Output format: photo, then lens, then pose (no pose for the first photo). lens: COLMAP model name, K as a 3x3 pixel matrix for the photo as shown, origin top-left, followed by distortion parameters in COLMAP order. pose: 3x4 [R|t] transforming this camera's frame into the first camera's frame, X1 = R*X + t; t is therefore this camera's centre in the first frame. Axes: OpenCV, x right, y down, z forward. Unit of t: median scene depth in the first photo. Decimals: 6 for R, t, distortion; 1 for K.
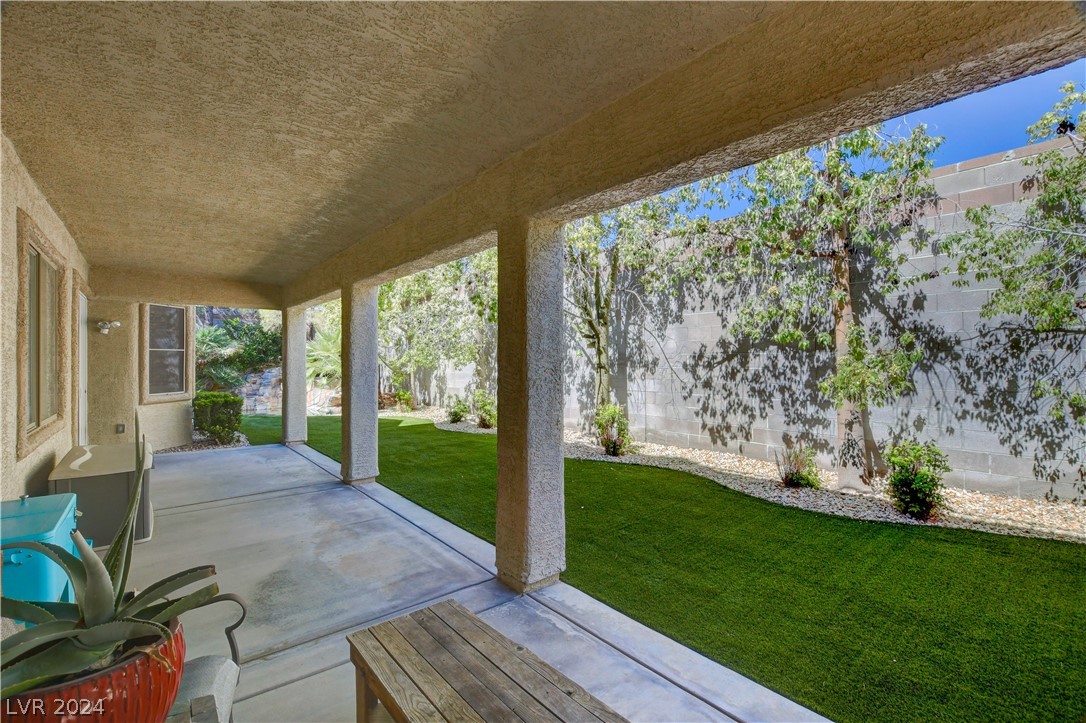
lens RADIAL K [[475.8, 0, 543.0], [0, 475.8, 361.5], [0, 0, 1]] dist [-0.029719, -0.000255]
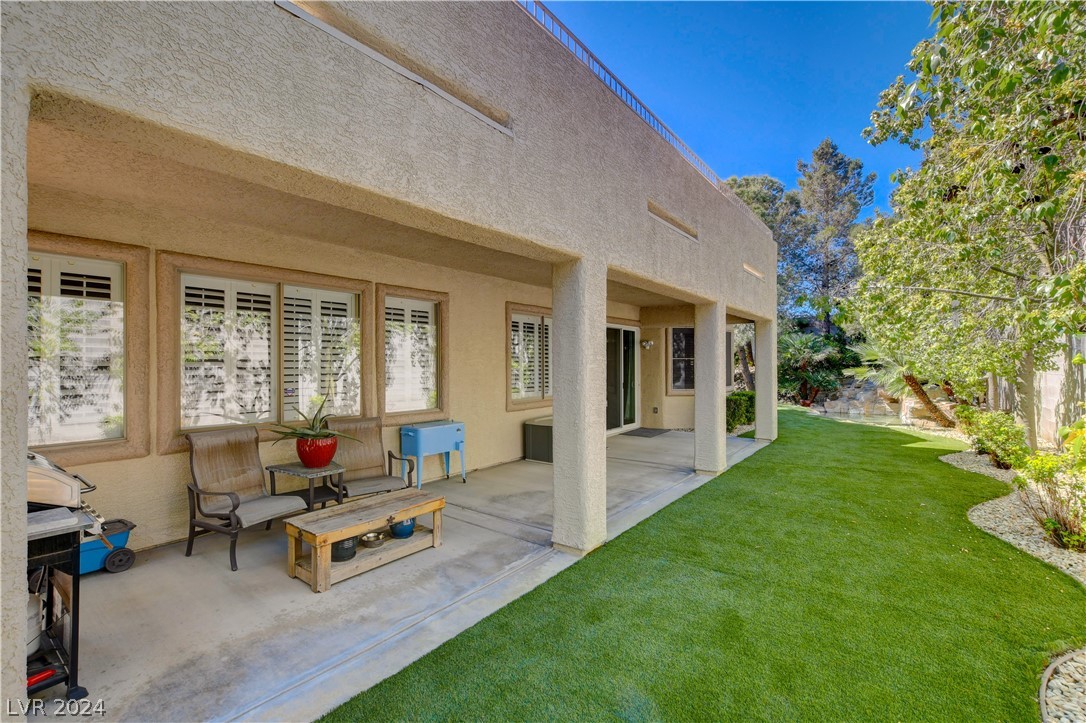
lens RADIAL K [[478.1, 0, 543.0], [0, 478.1, 361.5], [0, 0, 1]] dist [0.000664, 0.000051]
pose [[0.207981, -0.006428, -0.978112, 0.868664], [0.001626, 0.999979, -0.006225, -0.013708], [0.978132, -0.000296, 0.207987, 0.478691]]
